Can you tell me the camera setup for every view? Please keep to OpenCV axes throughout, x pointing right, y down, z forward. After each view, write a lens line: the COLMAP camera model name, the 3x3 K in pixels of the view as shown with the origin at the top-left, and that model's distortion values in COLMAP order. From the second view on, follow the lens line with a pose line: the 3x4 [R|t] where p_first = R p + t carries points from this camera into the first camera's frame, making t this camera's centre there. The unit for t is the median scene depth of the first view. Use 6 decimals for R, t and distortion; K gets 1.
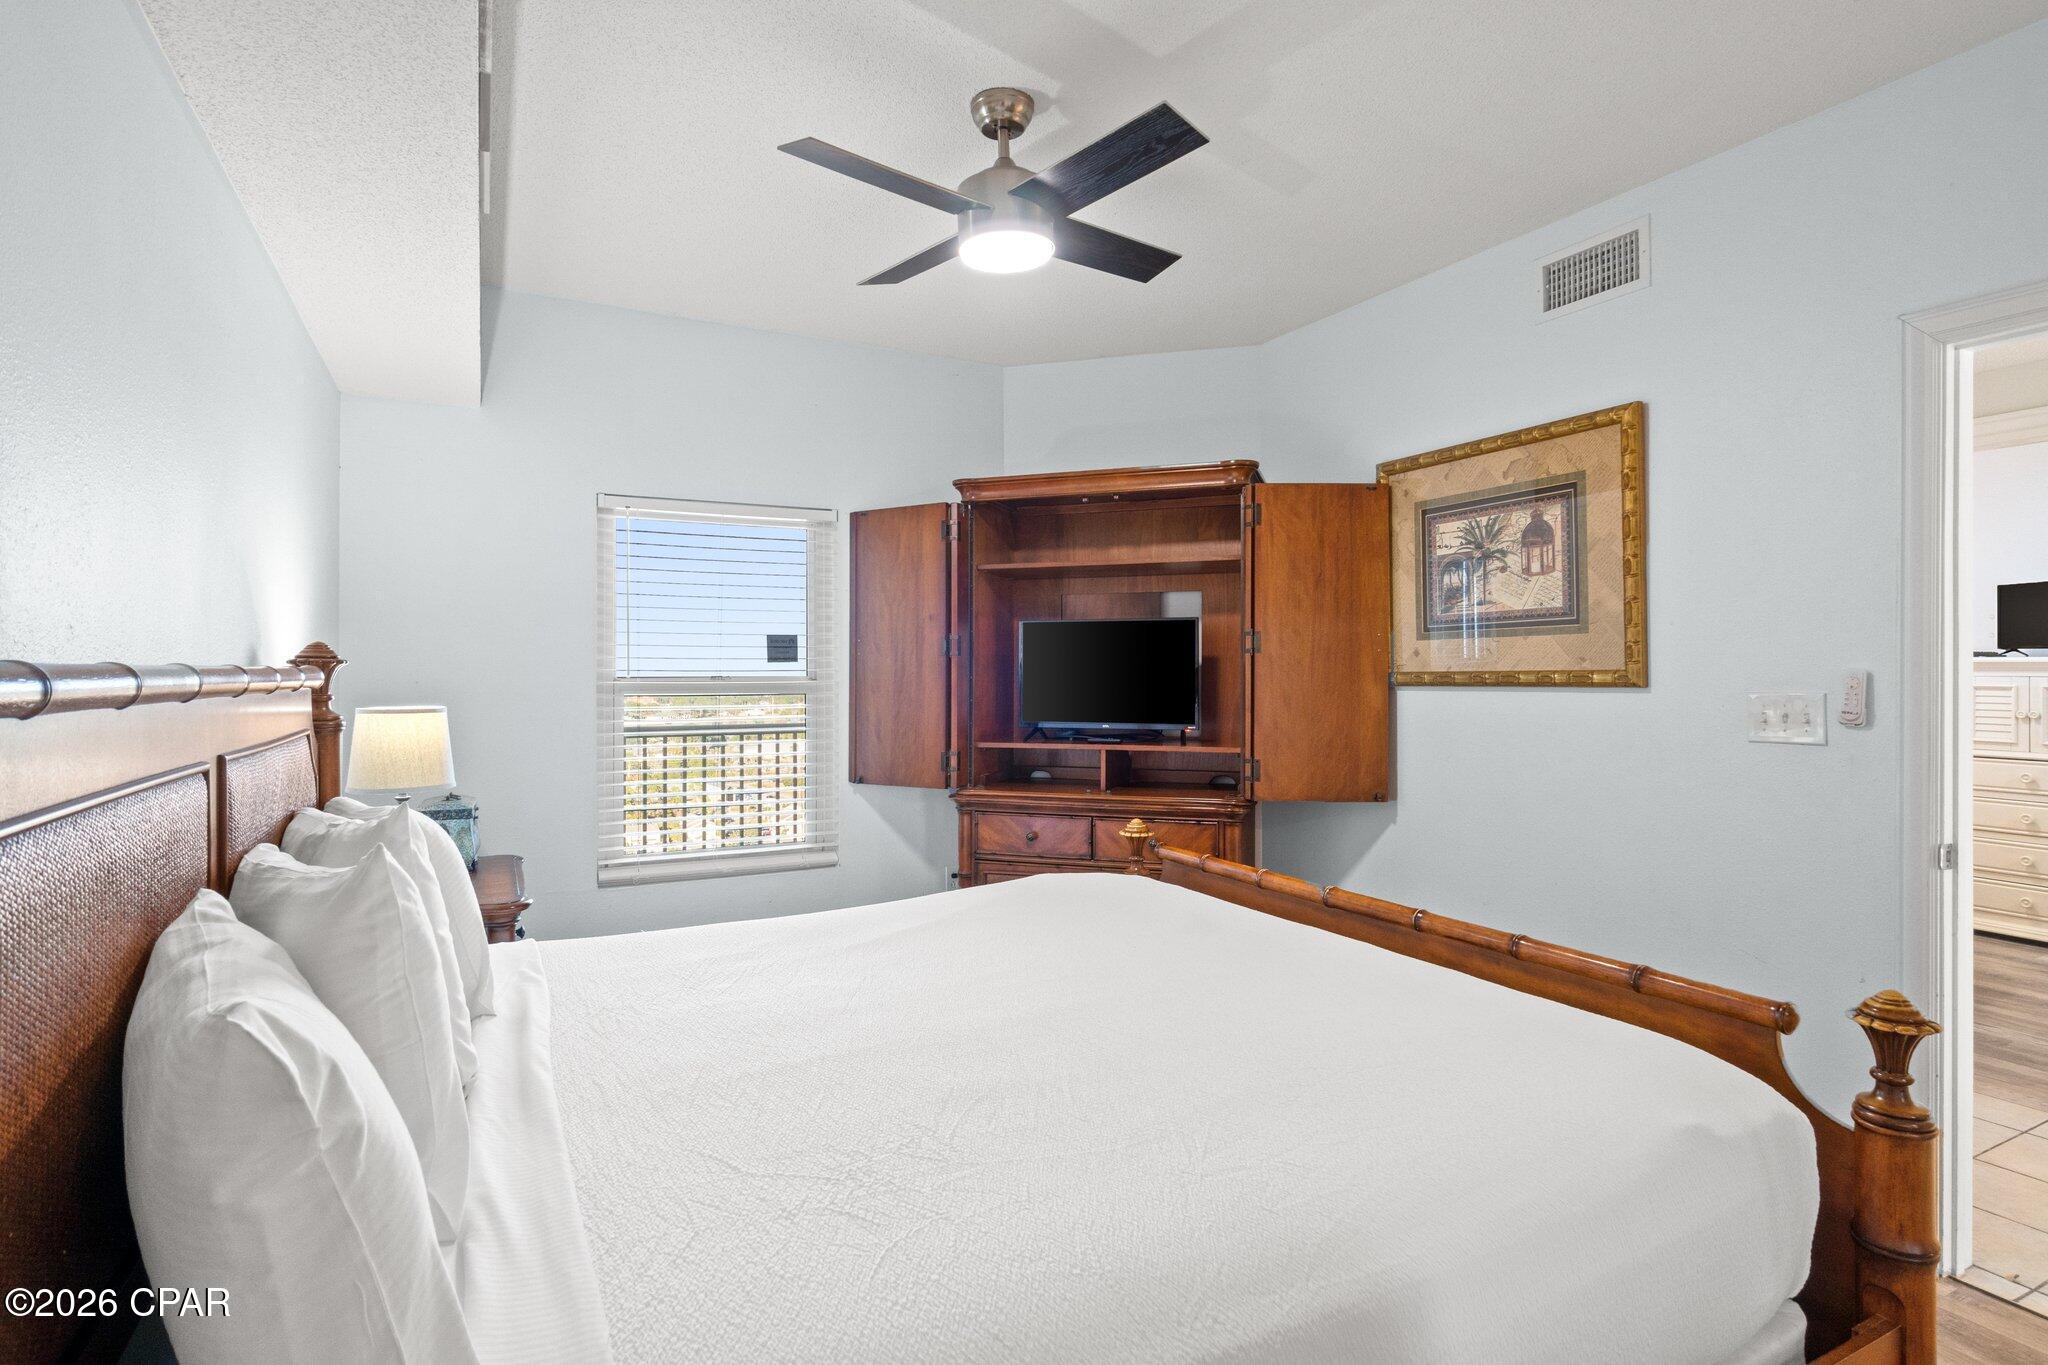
lens RADIAL K [[1020.3, 0, 1023.6], [0, 1020.3, 674.5], [0, 0, 1]] dist [-0.001572, 0.000374]
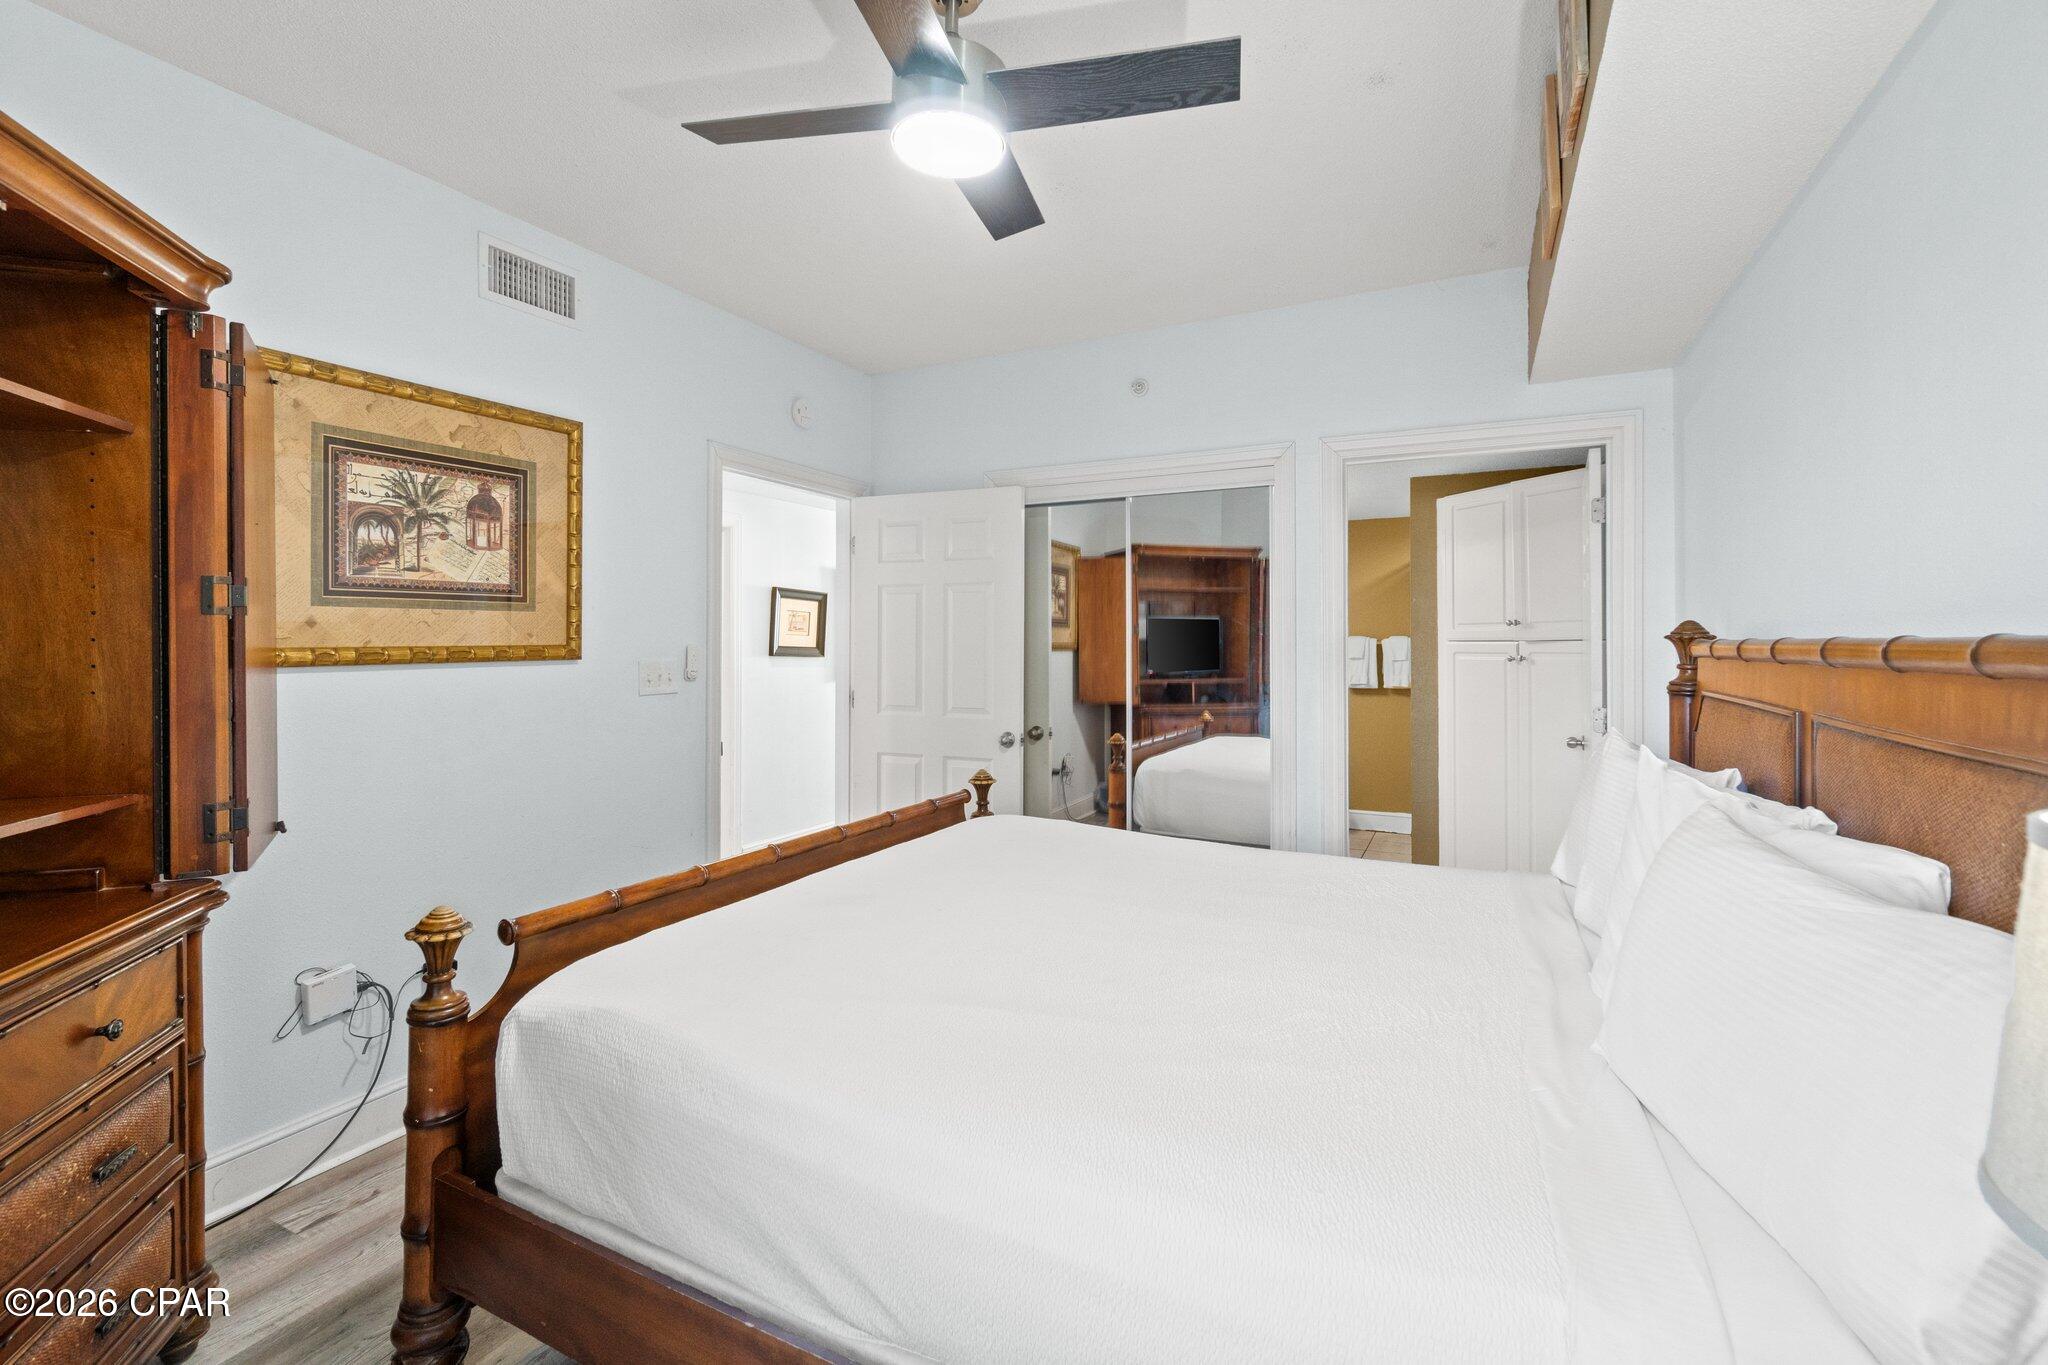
lens RADIAL K [[886.6, 0, 1026.8], [0, 886.6, 646.8], [0, 0, 1]] dist [-0.003080, 0.000249]
pose [[-0.566704, -0.000089, 0.823922, -0.502161], [0.004913, 0.999982, 0.003487, -0.002855], [-0.823907, 0.006024, -0.566693, 1.039421]]
